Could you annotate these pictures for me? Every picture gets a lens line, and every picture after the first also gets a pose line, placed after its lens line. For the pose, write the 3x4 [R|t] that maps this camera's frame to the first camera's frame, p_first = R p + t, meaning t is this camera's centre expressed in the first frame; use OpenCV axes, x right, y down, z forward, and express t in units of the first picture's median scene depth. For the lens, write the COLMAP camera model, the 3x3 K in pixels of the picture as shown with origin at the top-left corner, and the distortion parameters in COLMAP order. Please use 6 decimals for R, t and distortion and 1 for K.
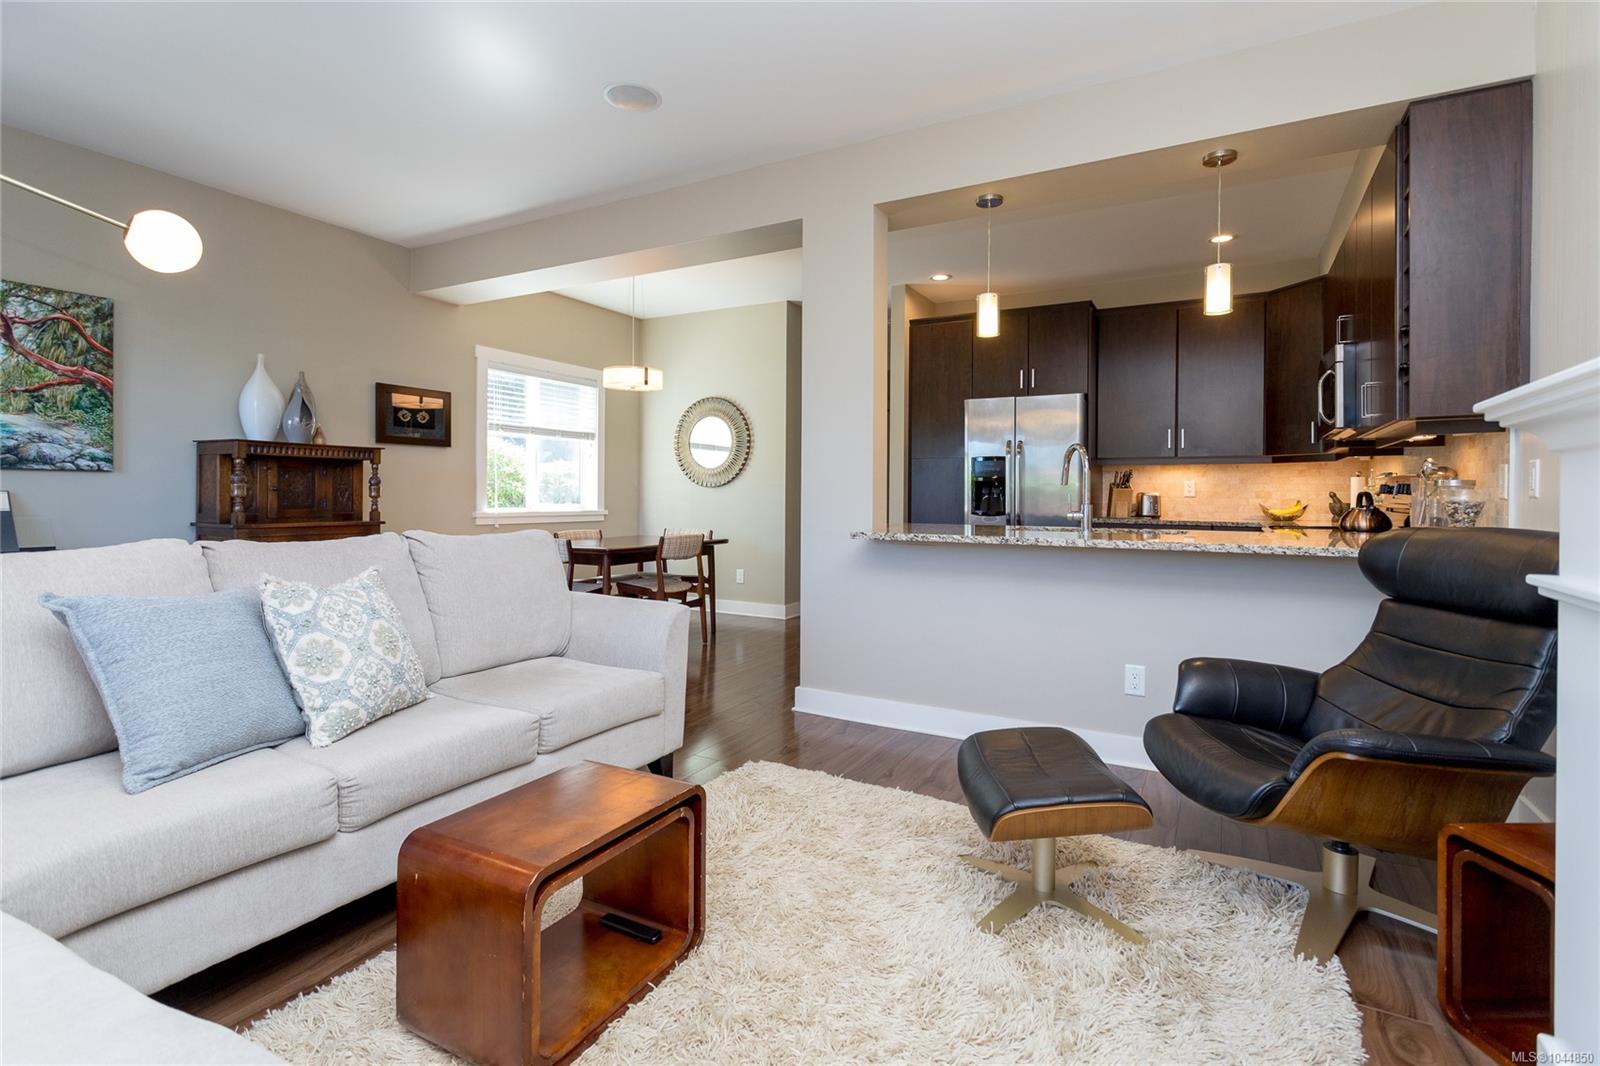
lens RADIAL K [[775.5, 0, 796.5], [0, 775.5, 494.7], [0, 0, 1]] dist [0.012886, -0.001400]
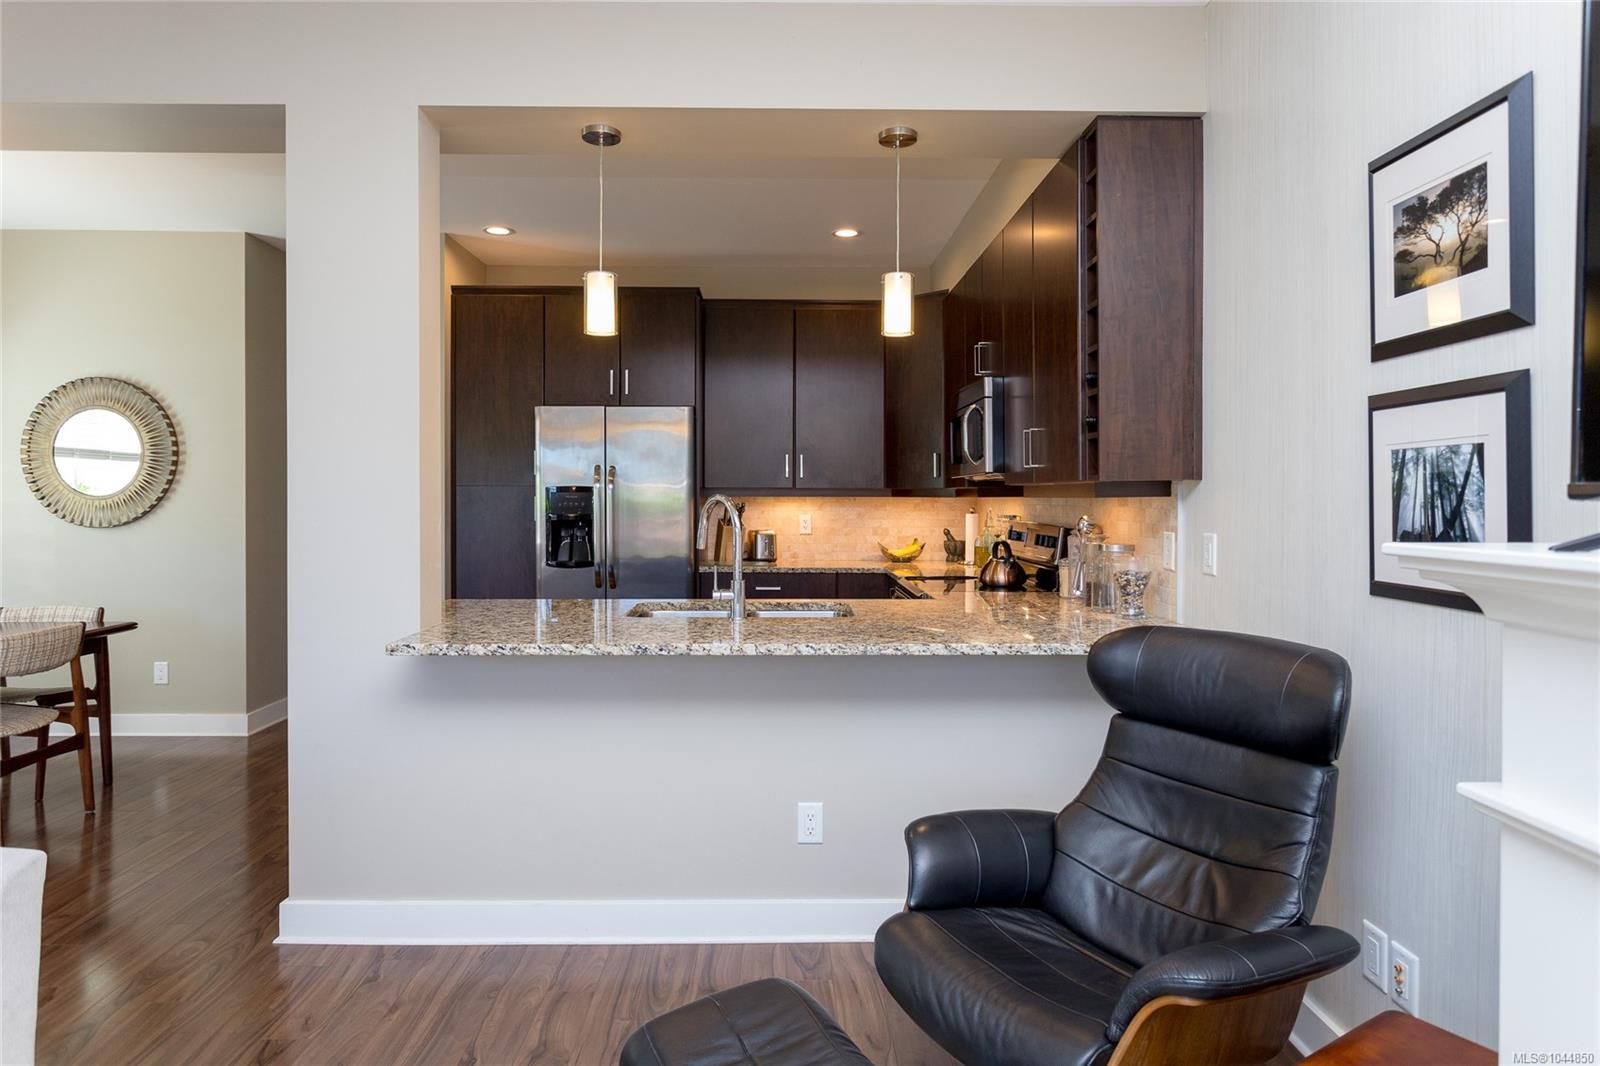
lens RADIAL K [[936.1, 0, 797.7], [0, 936.1, 502.9], [0, 0, 1]] dist [-0.005856, 0.004242]
pose [[0.863116, -0.009326, 0.504919, -0.018690], [0.004798, 0.999936, 0.010269, -0.065475], [-0.504982, -0.006440, 0.863106, 0.208880]]
